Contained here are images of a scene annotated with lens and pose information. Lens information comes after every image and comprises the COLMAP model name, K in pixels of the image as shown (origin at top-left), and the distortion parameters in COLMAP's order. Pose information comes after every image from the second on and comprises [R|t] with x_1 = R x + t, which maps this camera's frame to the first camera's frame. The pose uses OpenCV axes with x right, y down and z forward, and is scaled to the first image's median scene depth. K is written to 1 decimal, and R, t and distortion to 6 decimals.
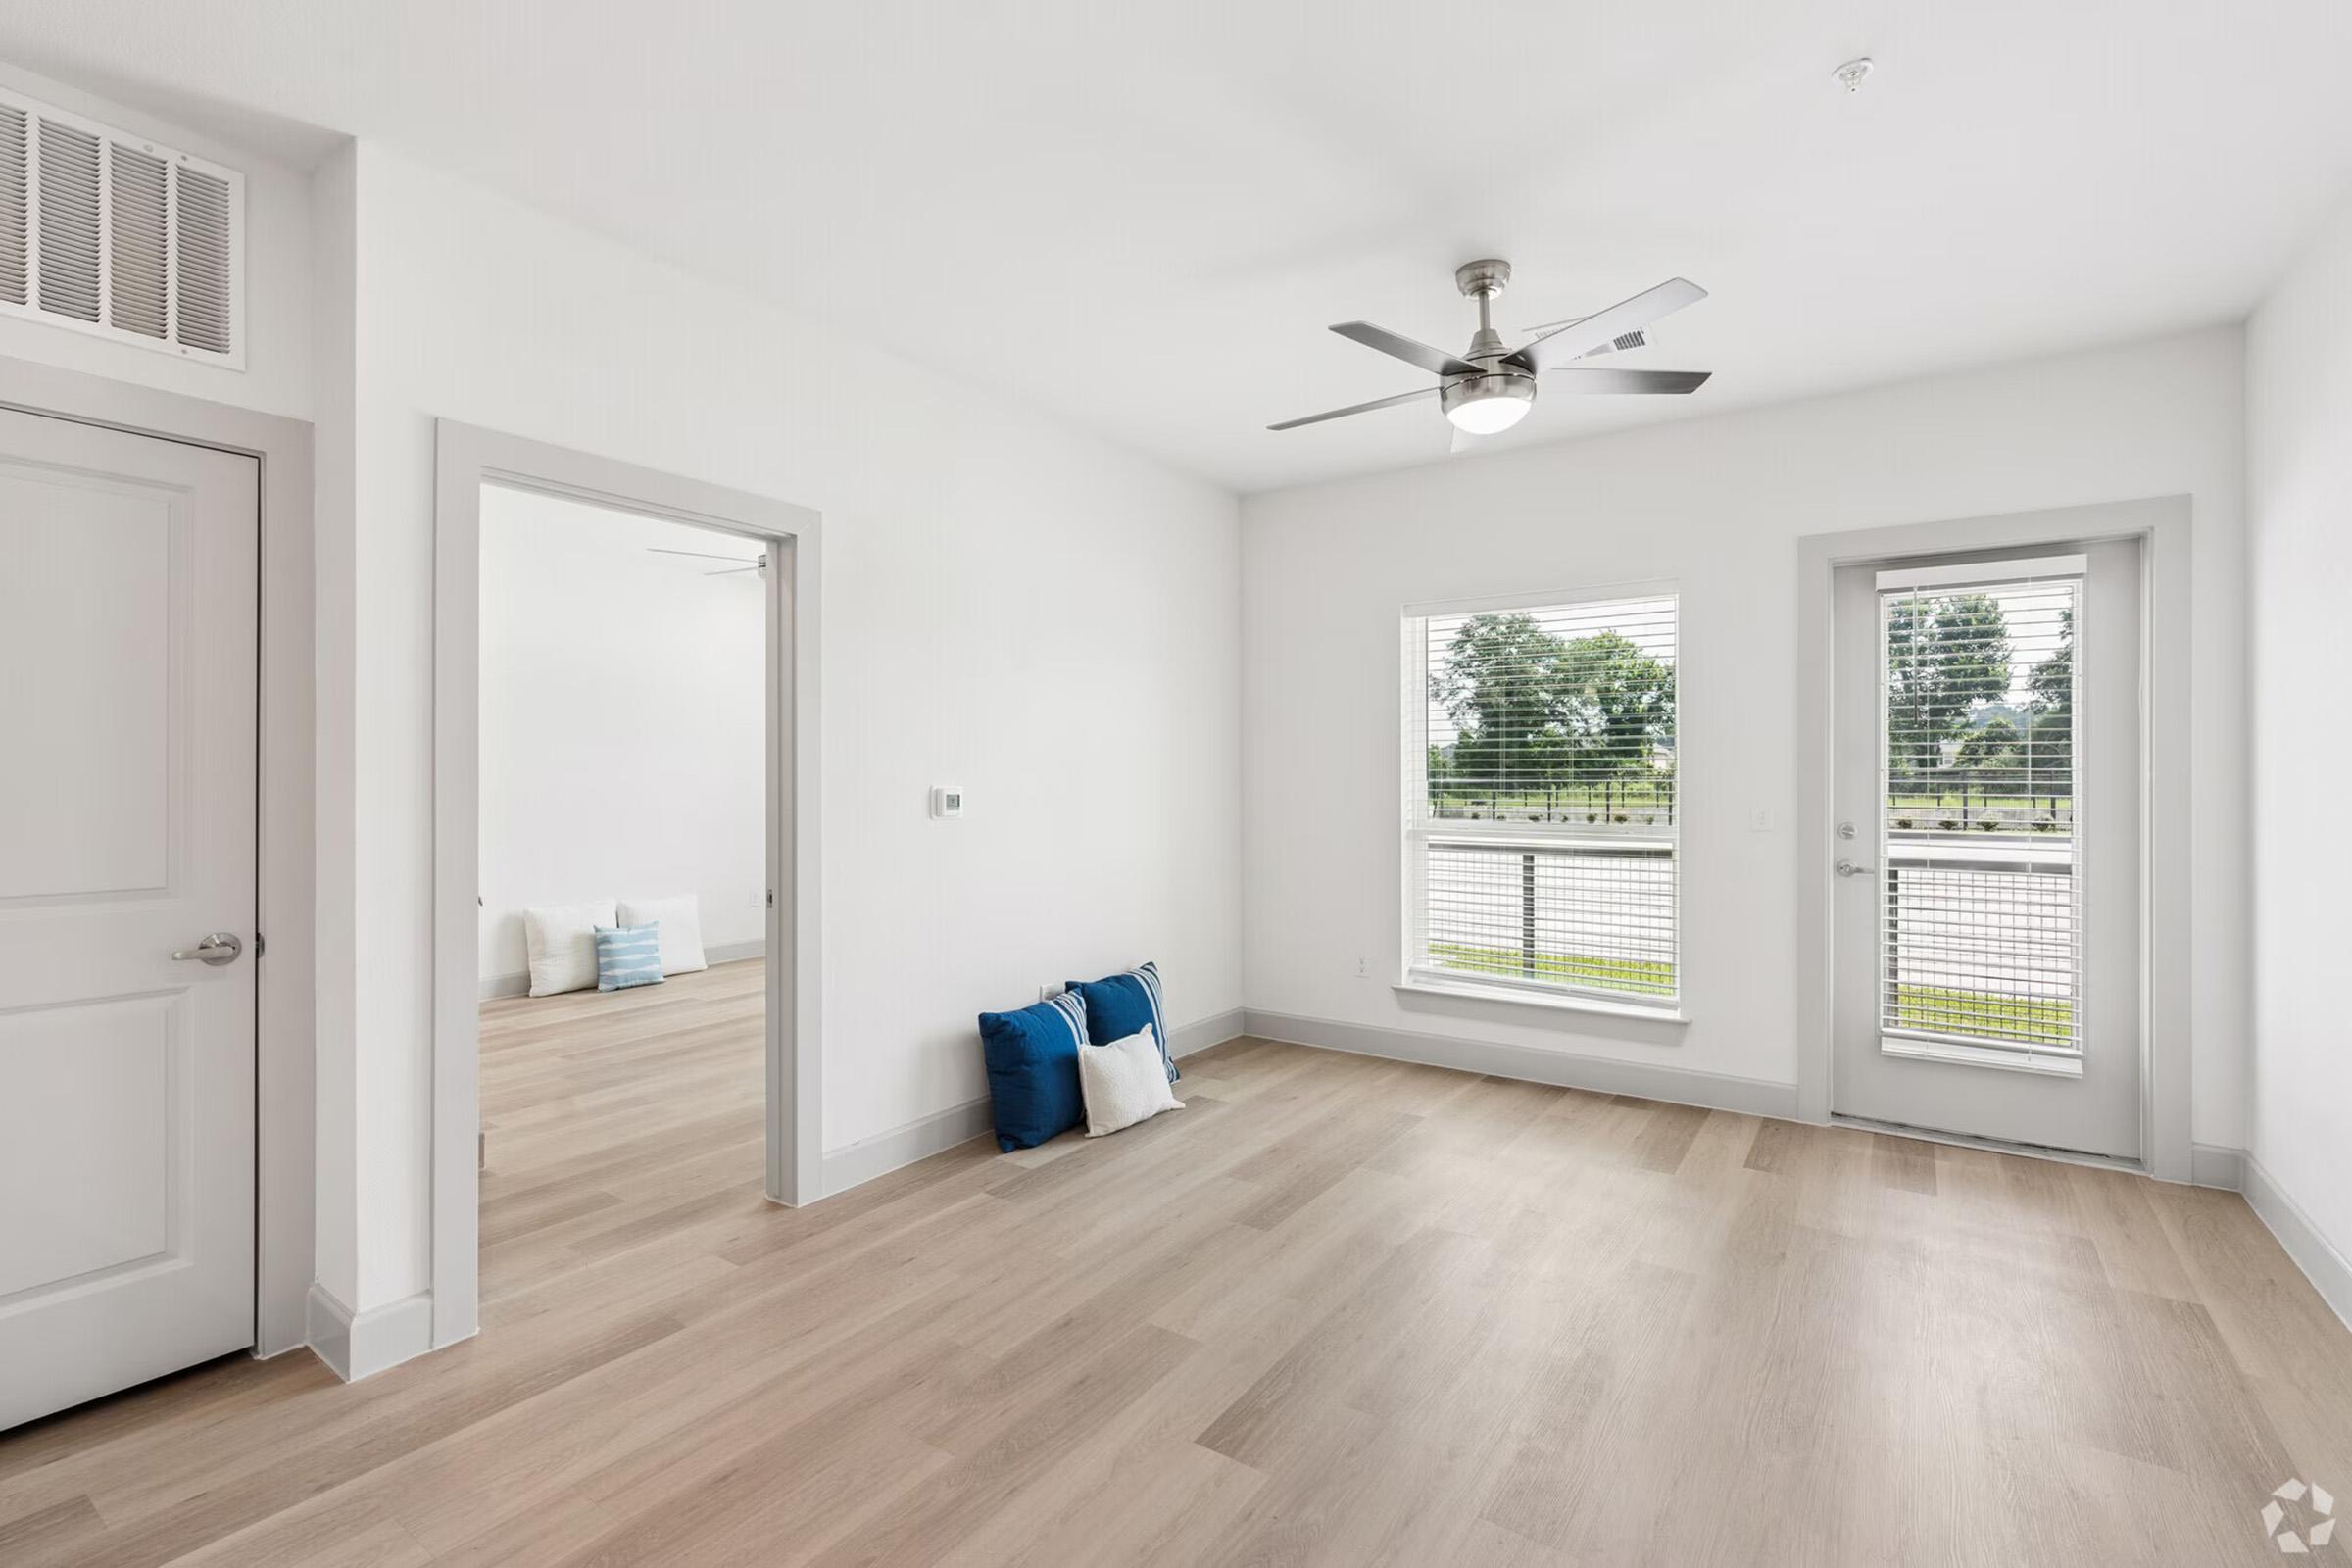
lens RADIAL K [[1067.9, 0, 1171.4], [0, 1067.9, 781.0], [0, 0, 1]] dist [0.002040, 0.000571]
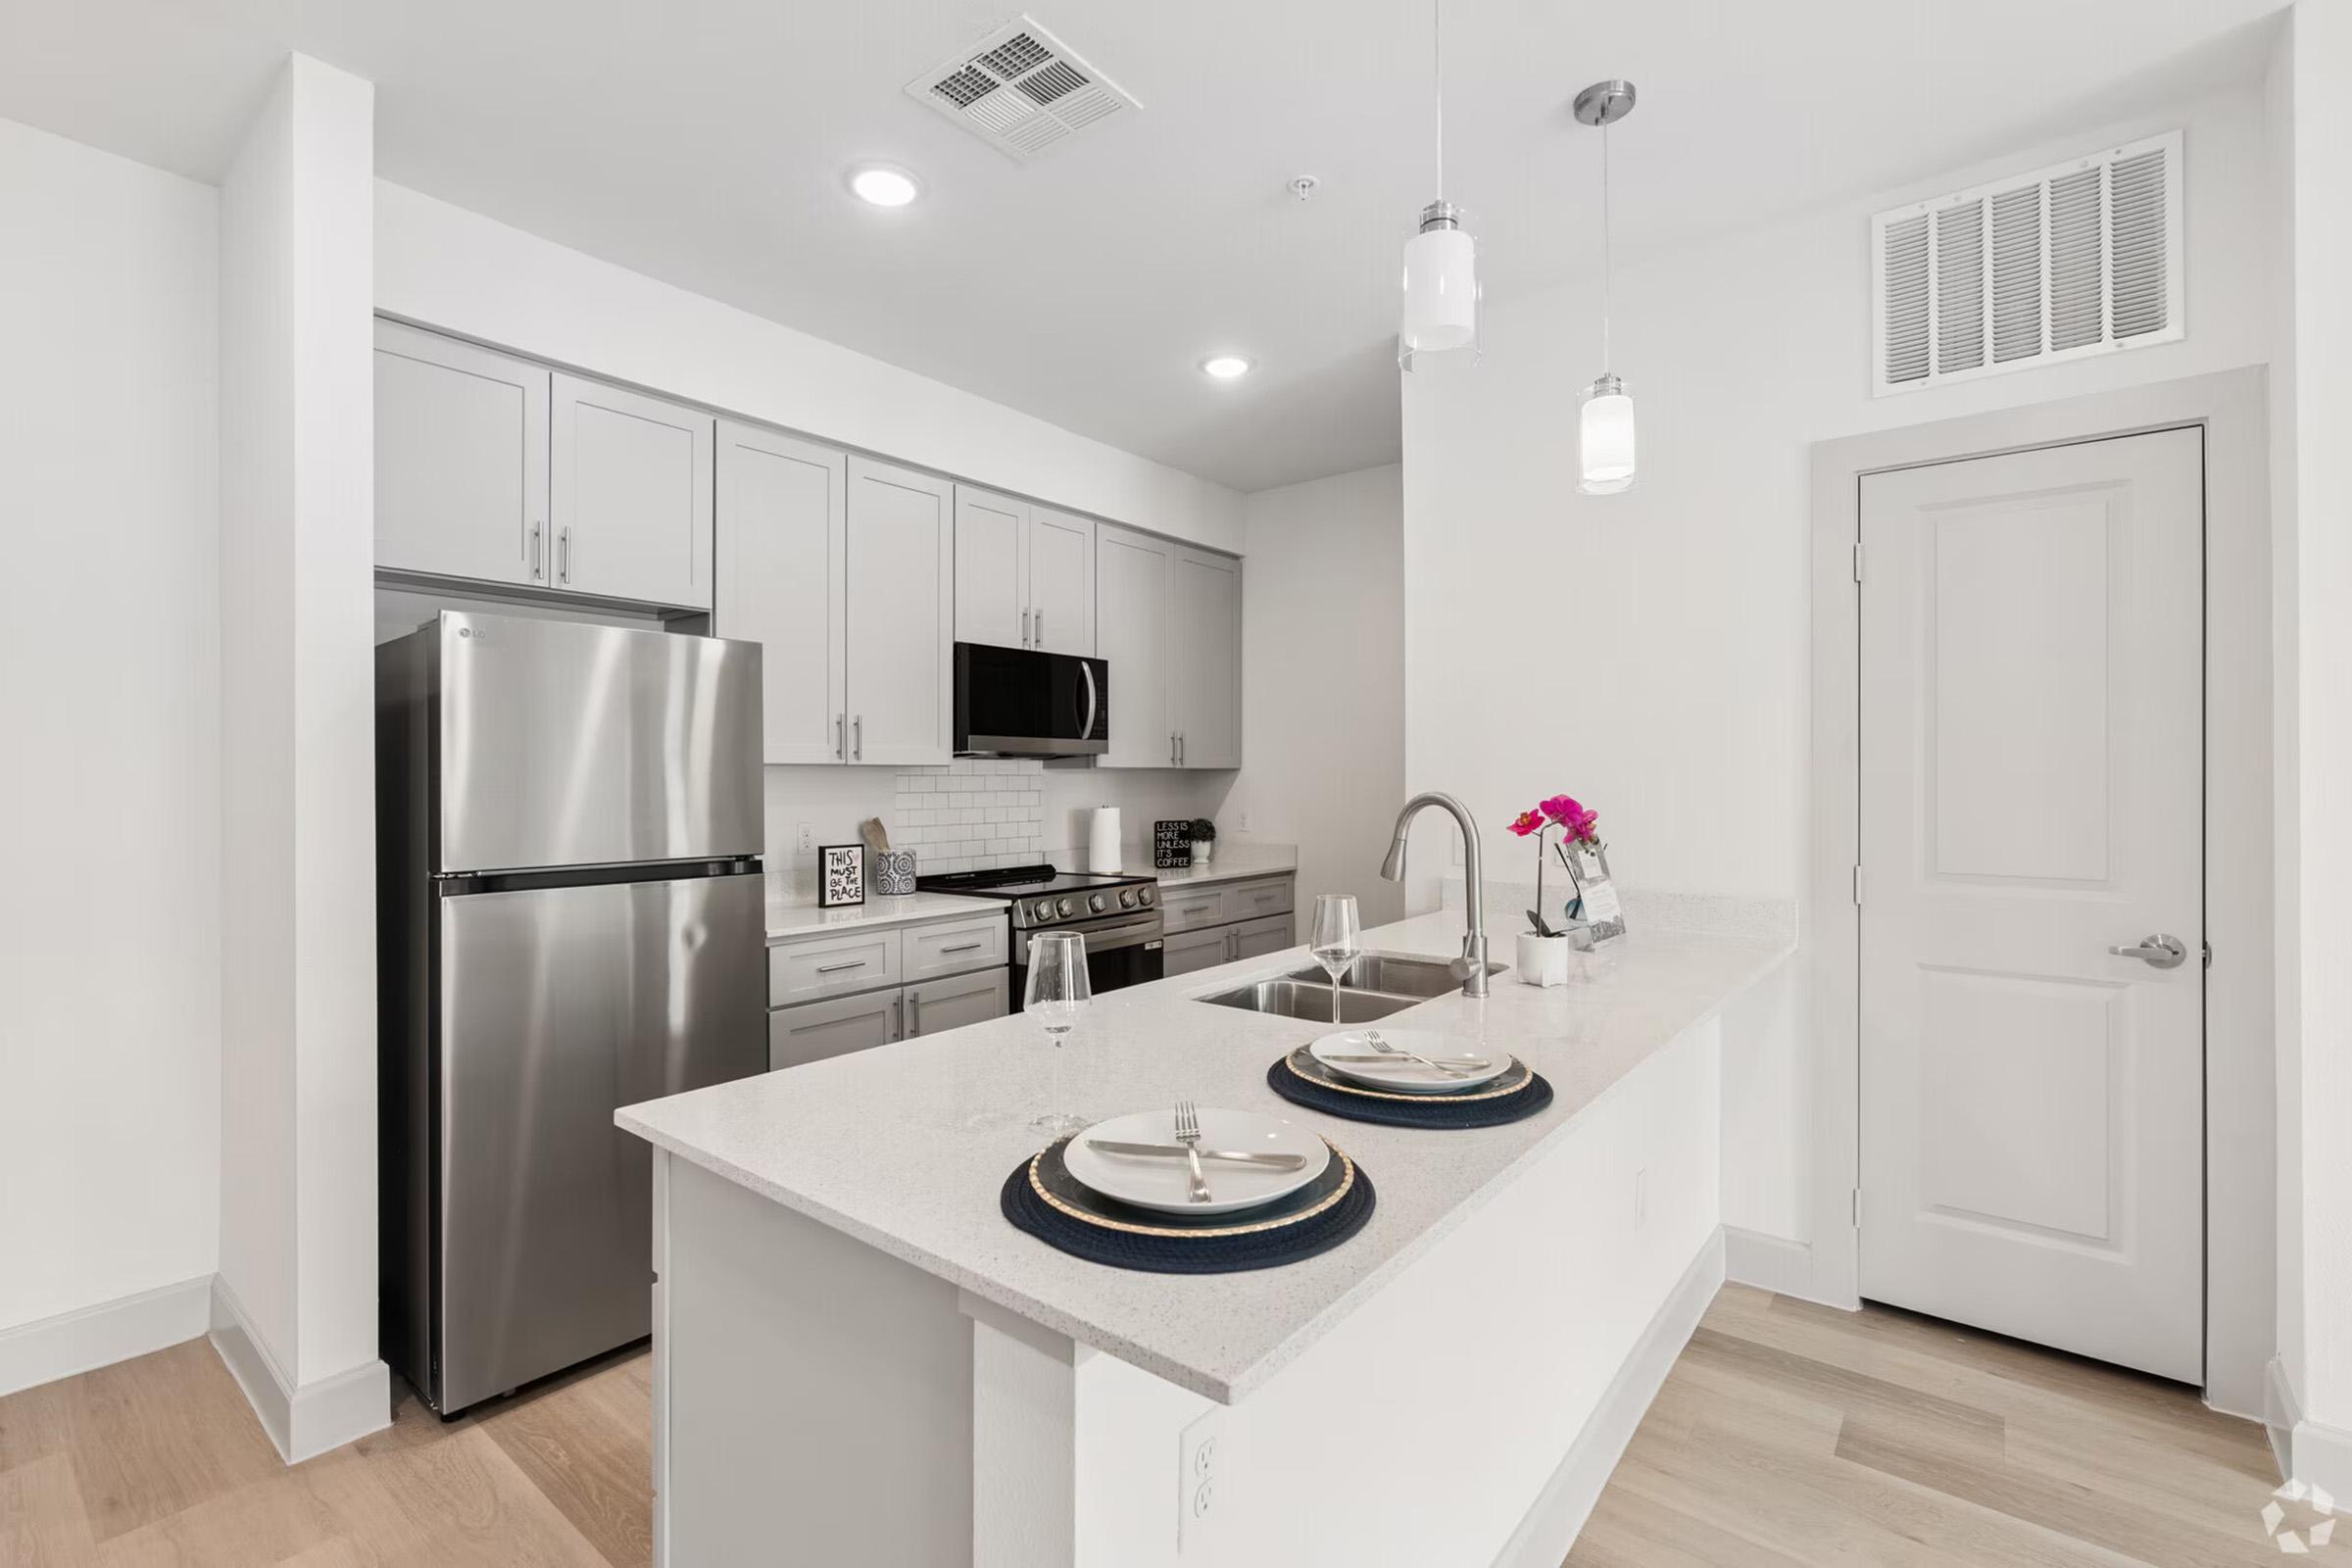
lens RADIAL K [[1067.9, 0, 1179.1], [0, 1067.9, 770.9], [0, 0, 1]] dist [0.002040, 0.000571]
pose [[-0.062431, 0.000822, -0.998049, 0.128249], [-0.002300, 0.999997, 0.000968, -0.003571], [0.998047, 0.002356, -0.062429, 0.186908]]
